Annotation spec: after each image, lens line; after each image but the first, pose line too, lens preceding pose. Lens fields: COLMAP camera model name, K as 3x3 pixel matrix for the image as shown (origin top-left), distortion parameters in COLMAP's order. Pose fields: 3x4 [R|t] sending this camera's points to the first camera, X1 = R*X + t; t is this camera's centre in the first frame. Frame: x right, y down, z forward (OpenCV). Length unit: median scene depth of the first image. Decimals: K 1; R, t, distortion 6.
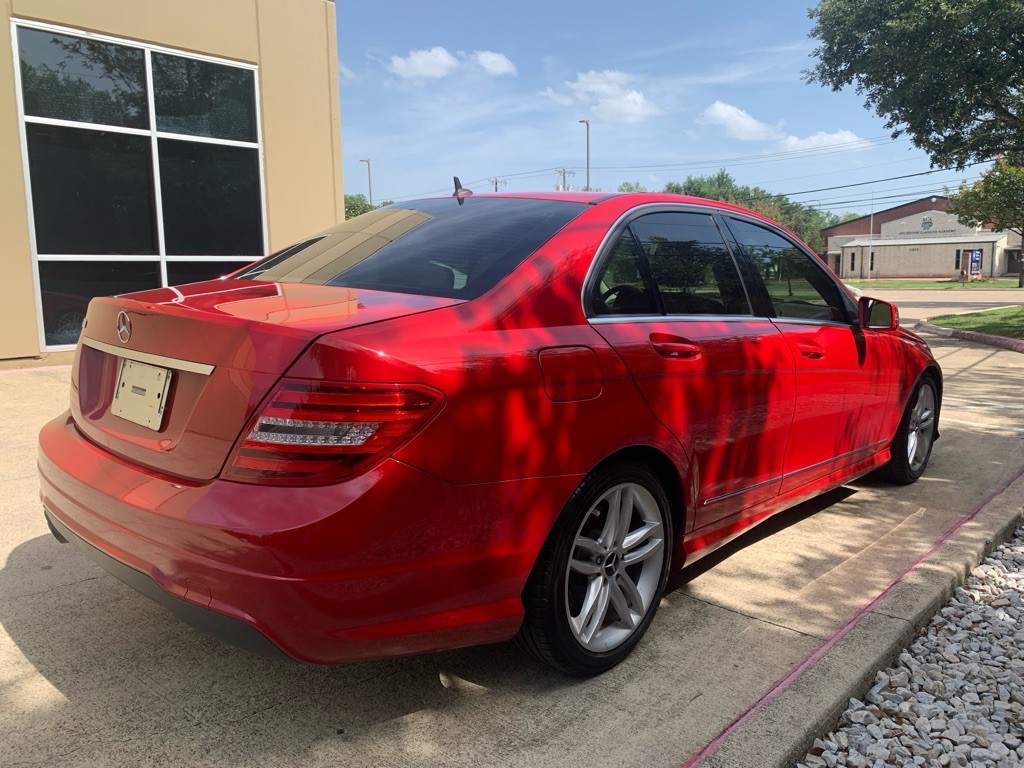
lens RADIAL K [[780.3, 0, 519.6], [0, 780.3, 383.9], [0, 0, 1]] dist [-0.000441, 0.001437]
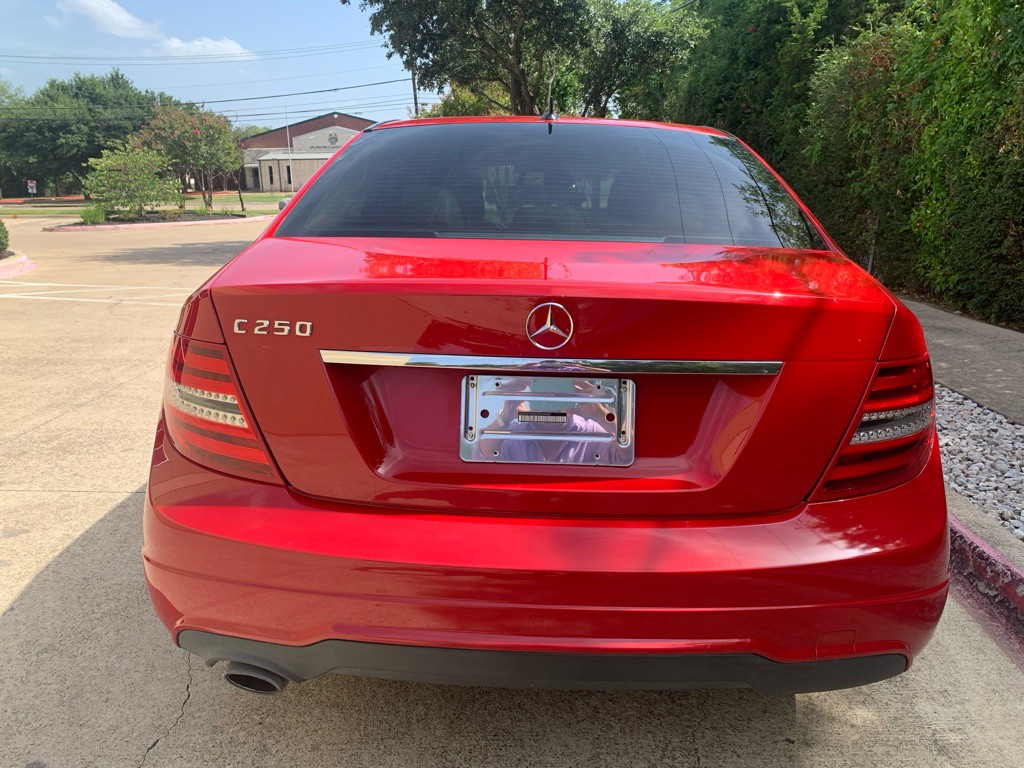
lens RADIAL K [[780.3, 0, 517.3], [0, 780.3, 383.0], [0, 0, 1]] dist [-0.000441, 0.001437]
pose [[0.752855, -0.167140, 0.636611, -0.208679], [0.098885, 0.984964, 0.141657, -0.026476], [-0.650716, -0.043696, 0.758063, 0.114843]]
